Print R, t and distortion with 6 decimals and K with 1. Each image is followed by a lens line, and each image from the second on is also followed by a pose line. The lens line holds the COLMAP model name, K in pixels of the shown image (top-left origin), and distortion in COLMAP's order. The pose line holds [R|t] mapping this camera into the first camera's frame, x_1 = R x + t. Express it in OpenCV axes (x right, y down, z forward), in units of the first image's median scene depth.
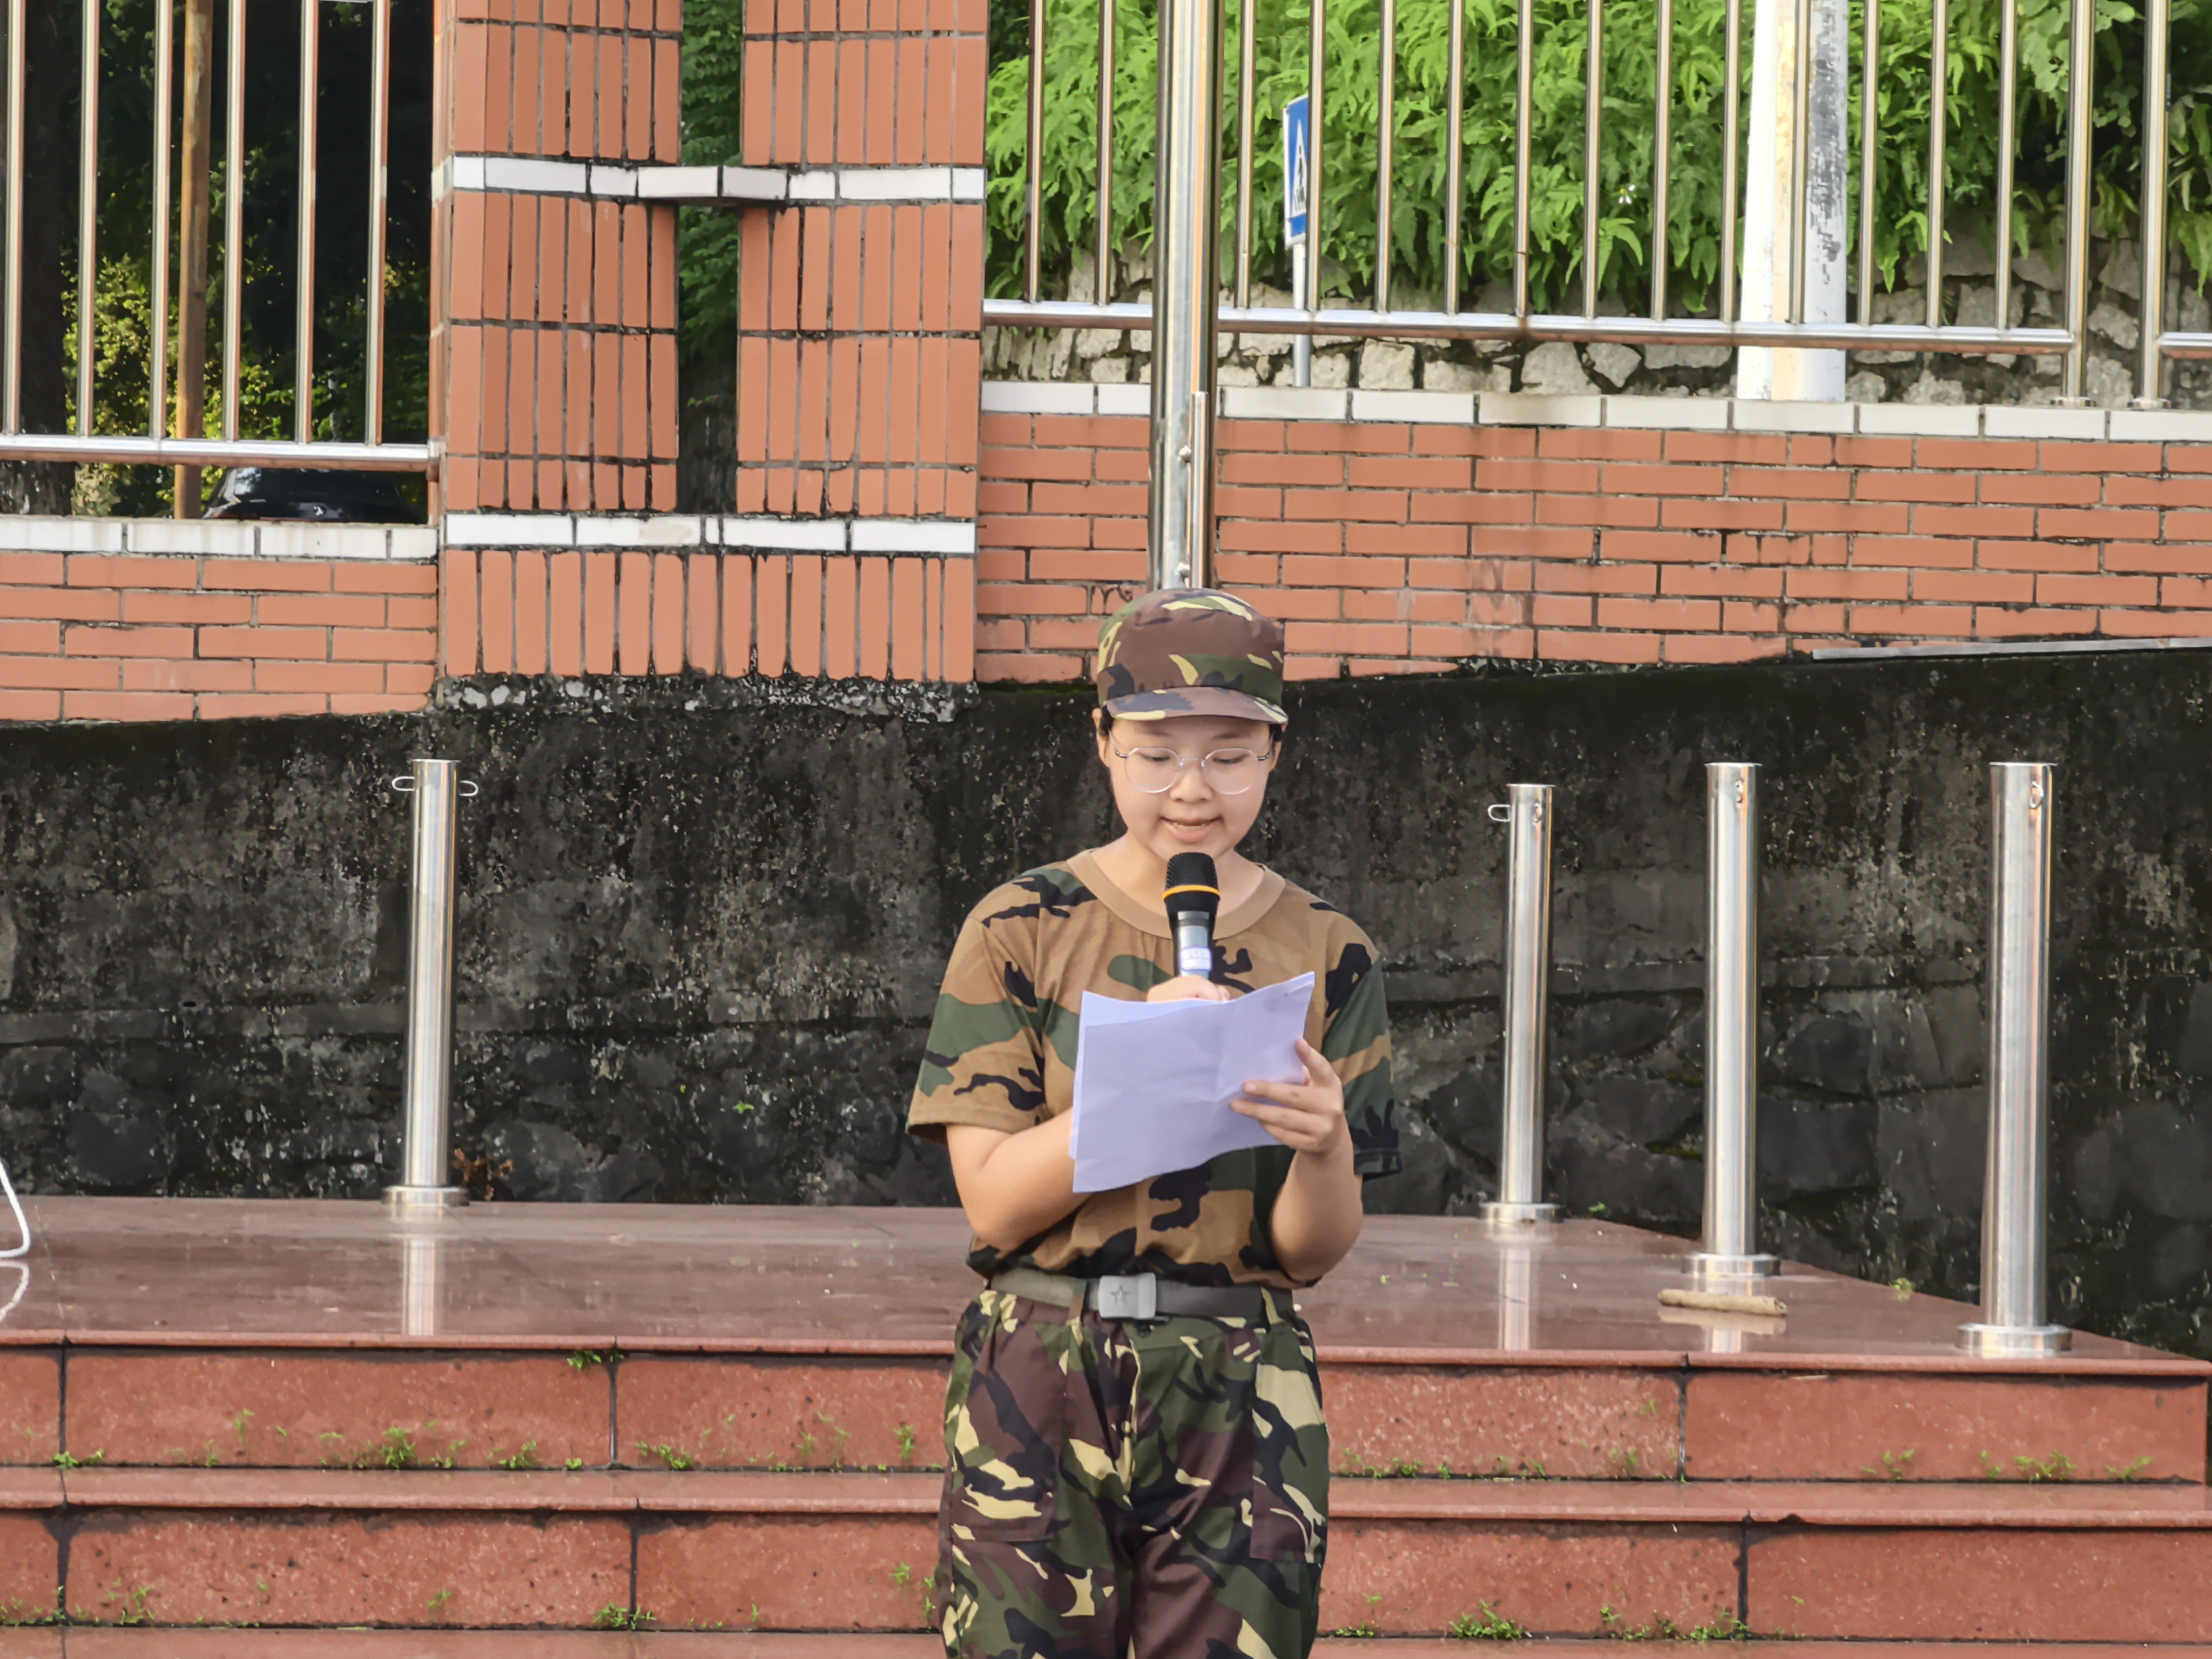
lens RADIAL K [[9436.8, 0, 915.3], [0, 9436.8, 876.4], [0, 0, 1]] dist [0.347353, 0.000000]
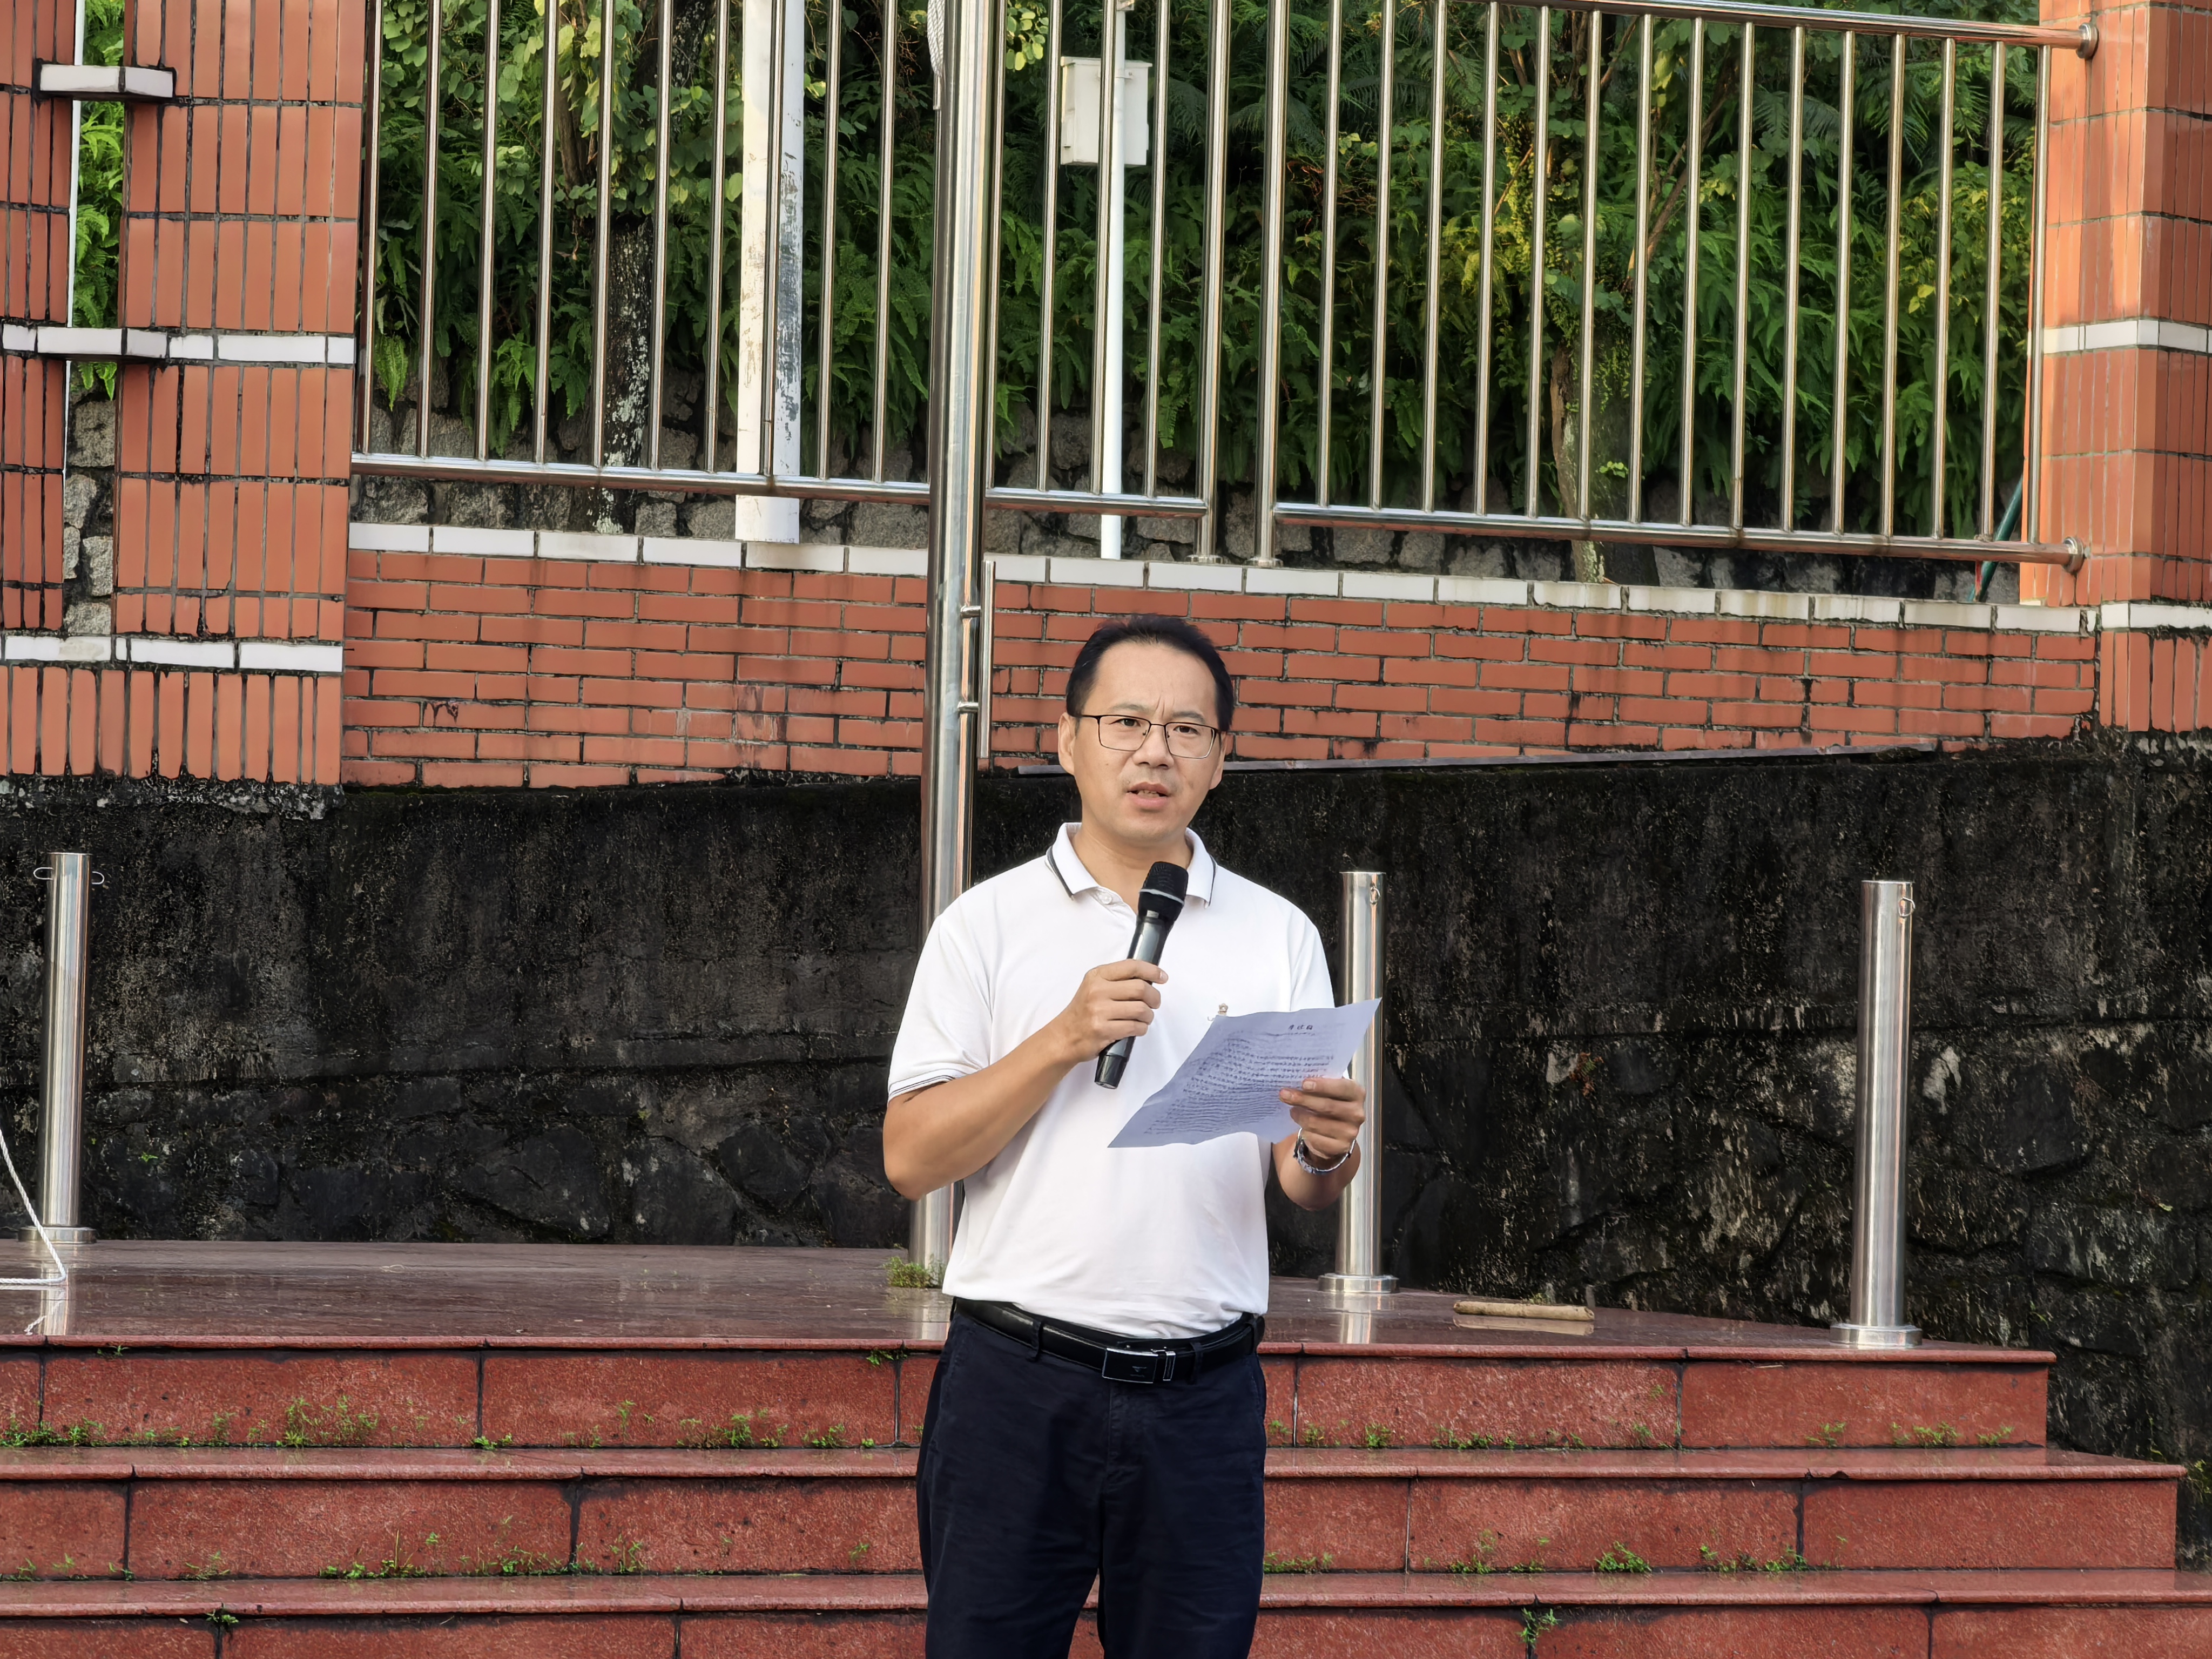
lens RADIAL K [[9436.8, 0, 1105.0], [0, 9436.8, 836.4], [0, 0, 1]] dist [0.347353, 0.000000]
pose [[0.952227, 0.010355, 0.305217, -0.255708], [-0.007182, 0.999908, -0.011518, -0.001811], [-0.305308, 0.008776, 0.952213, -0.120059]]
